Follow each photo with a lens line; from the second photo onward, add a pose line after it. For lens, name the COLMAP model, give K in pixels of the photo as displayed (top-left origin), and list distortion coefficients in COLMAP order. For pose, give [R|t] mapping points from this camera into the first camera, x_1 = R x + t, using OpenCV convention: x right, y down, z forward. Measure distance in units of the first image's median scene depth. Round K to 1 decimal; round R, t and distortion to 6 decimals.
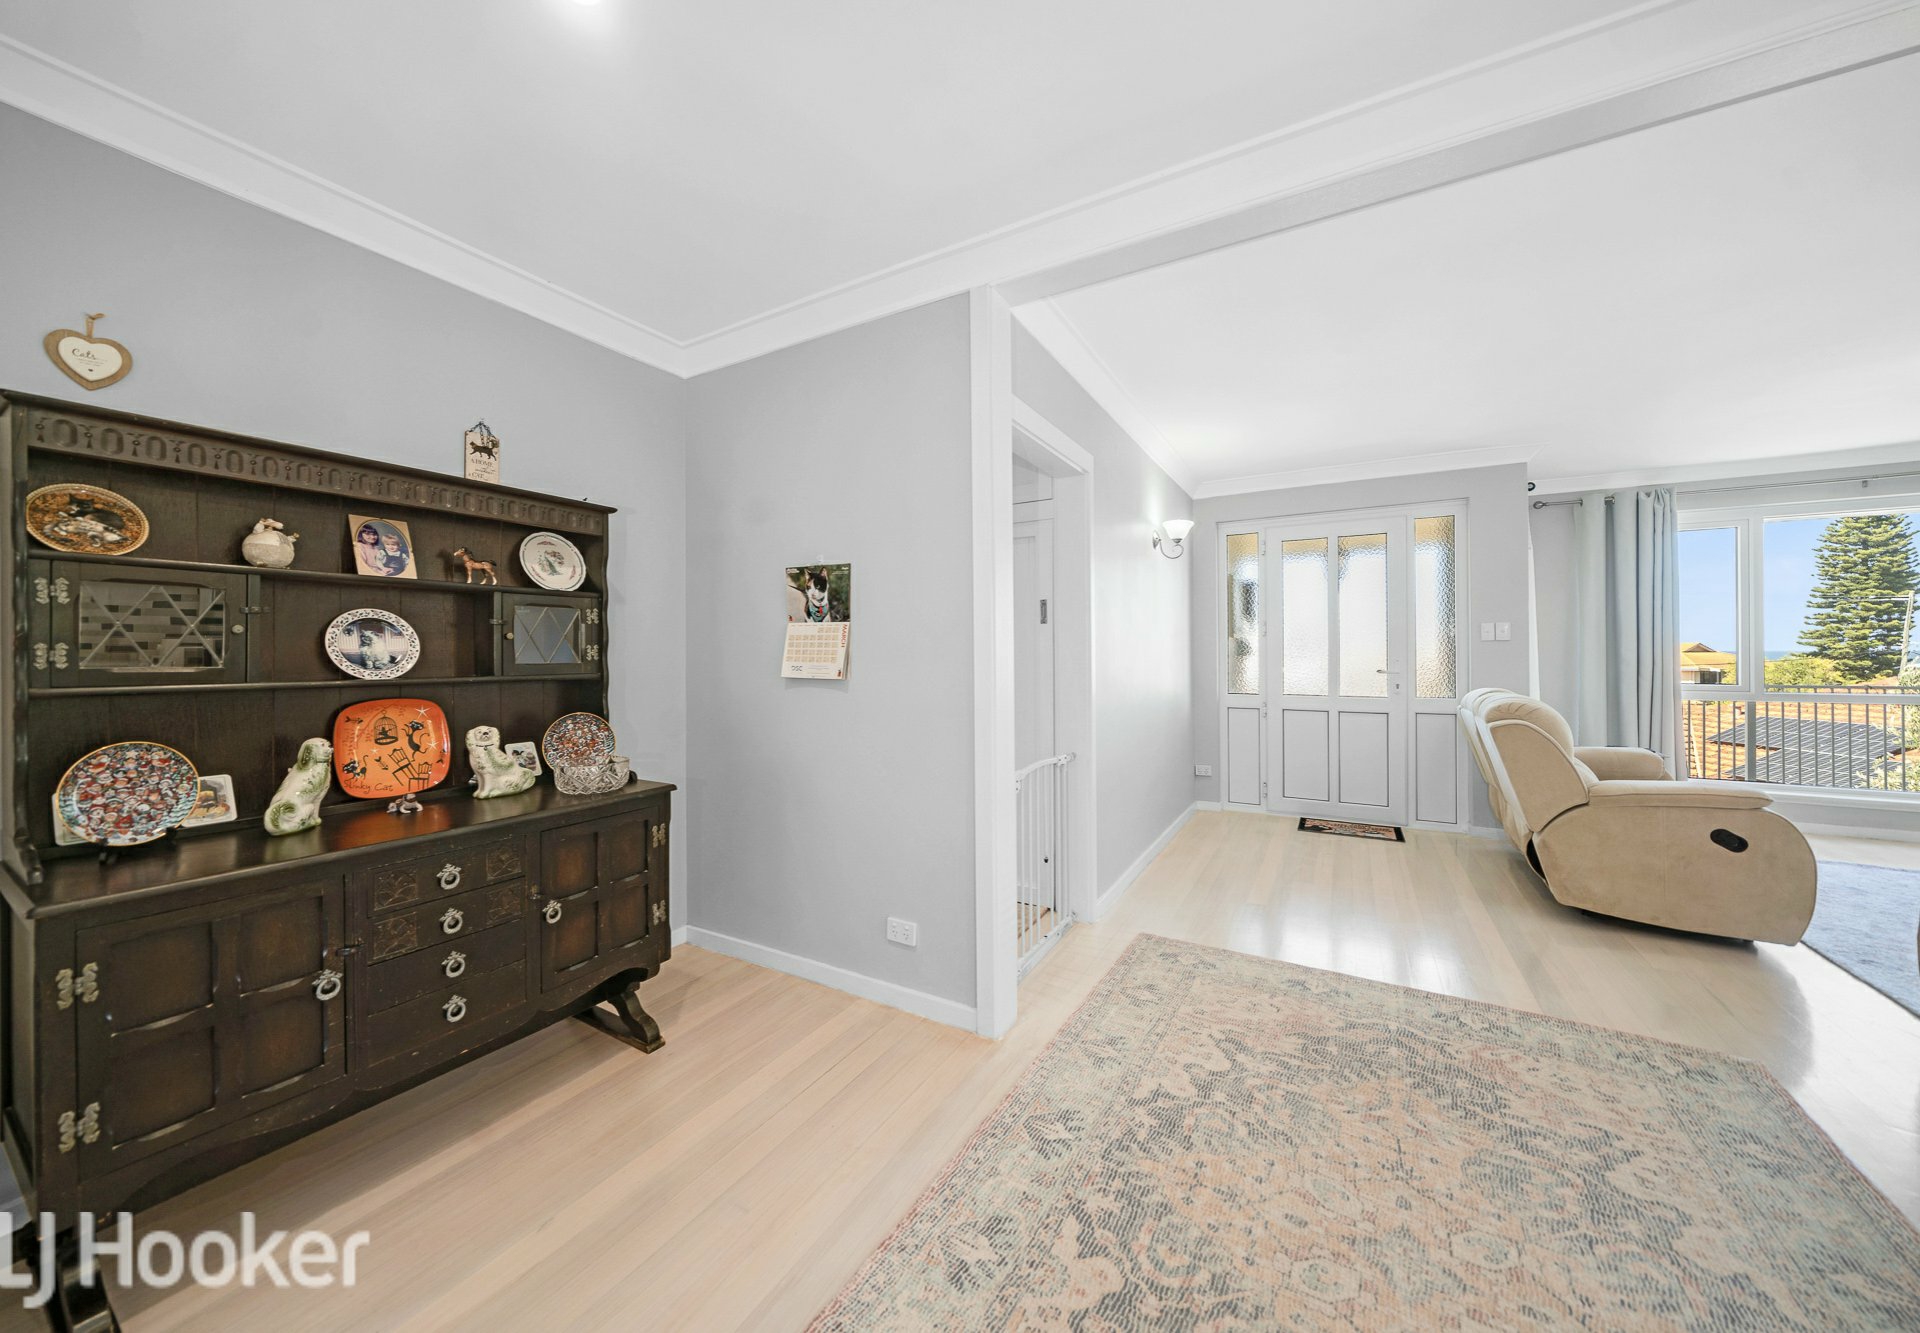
lens RADIAL K [[687.3, 0, 943.2], [0, 687.3, 656.4], [0, 0, 1]] dist [0.000804, 0.000141]
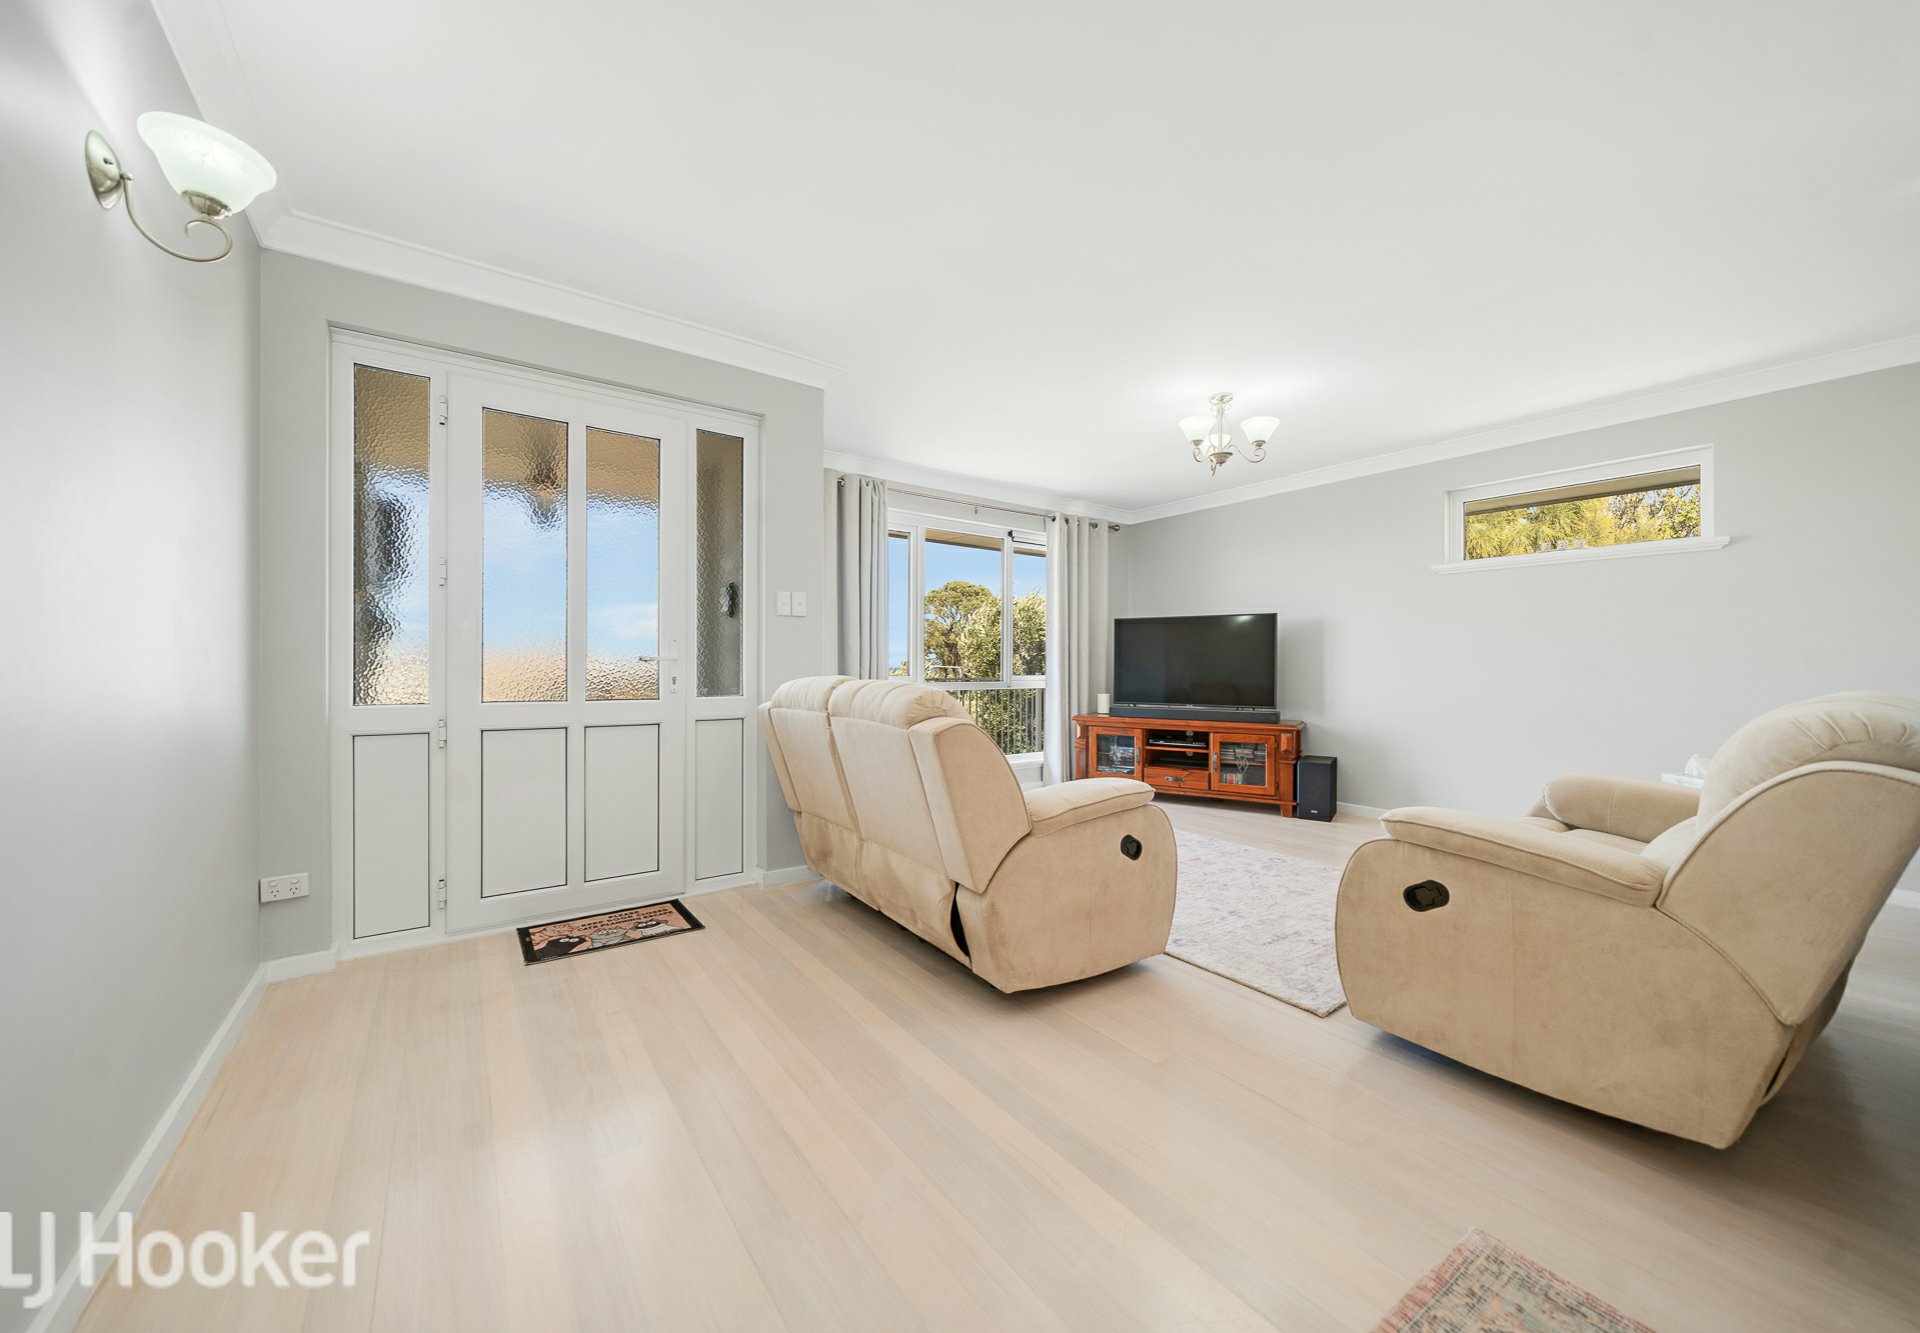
lens RADIAL K [[687.3, 0, 943.2], [0, 687.3, 656.4], [0, 0, 1]] dist [0.000804, 0.000141]
pose [[0.413405, 0.015756, 0.910411, 0.171622], [0.000524, 0.999846, -0.017542, 0.031055], [-0.910547, 0.007729, 0.413333, 0.497107]]
